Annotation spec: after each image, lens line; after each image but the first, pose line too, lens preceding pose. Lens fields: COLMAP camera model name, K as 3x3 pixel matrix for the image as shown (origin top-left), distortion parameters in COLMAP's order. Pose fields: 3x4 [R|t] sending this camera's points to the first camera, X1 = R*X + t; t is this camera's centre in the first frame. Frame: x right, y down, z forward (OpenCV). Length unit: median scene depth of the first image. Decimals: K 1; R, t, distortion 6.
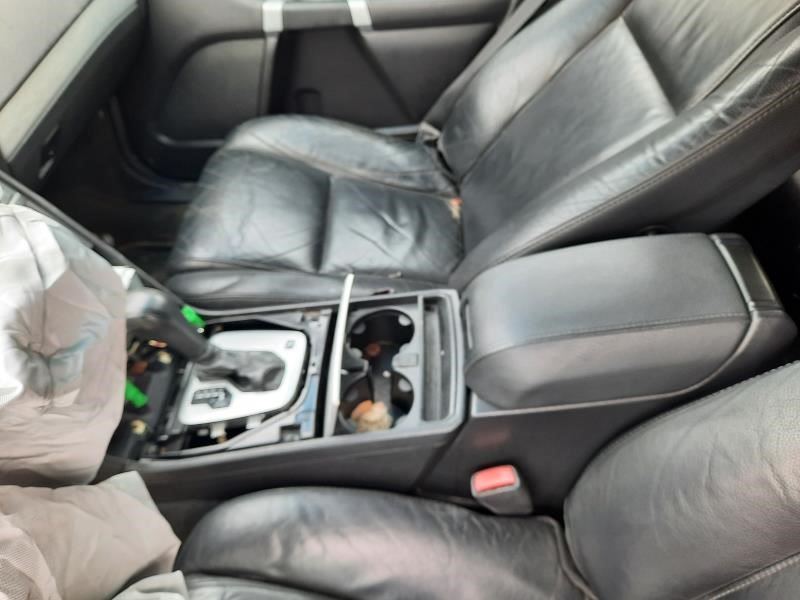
lens RADIAL K [[614.0, 0, 400.0], [0, 614.0, 300.0], [0, 0, 1]] dist [0.003509, 0.002261]
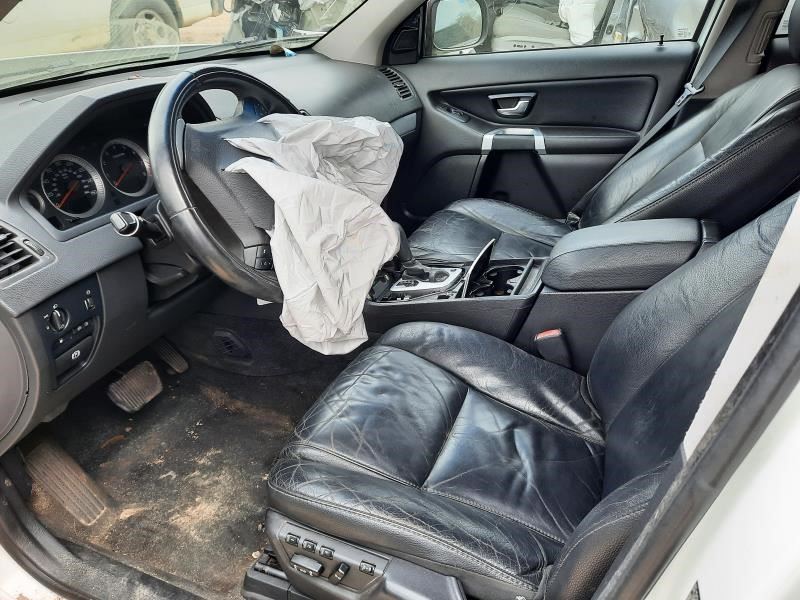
lens RADIAL K [[572.9, 0, 400.0], [0, 572.9, 300.0], [0, 0, 1]] dist [0.003444, -0.000303]
pose [[0.929726, 0.169317, -0.327018, 0.157173], [-0.258561, 0.932463, -0.252306, 0.405607], [0.262213, 0.319129, 0.910714, -0.363260]]
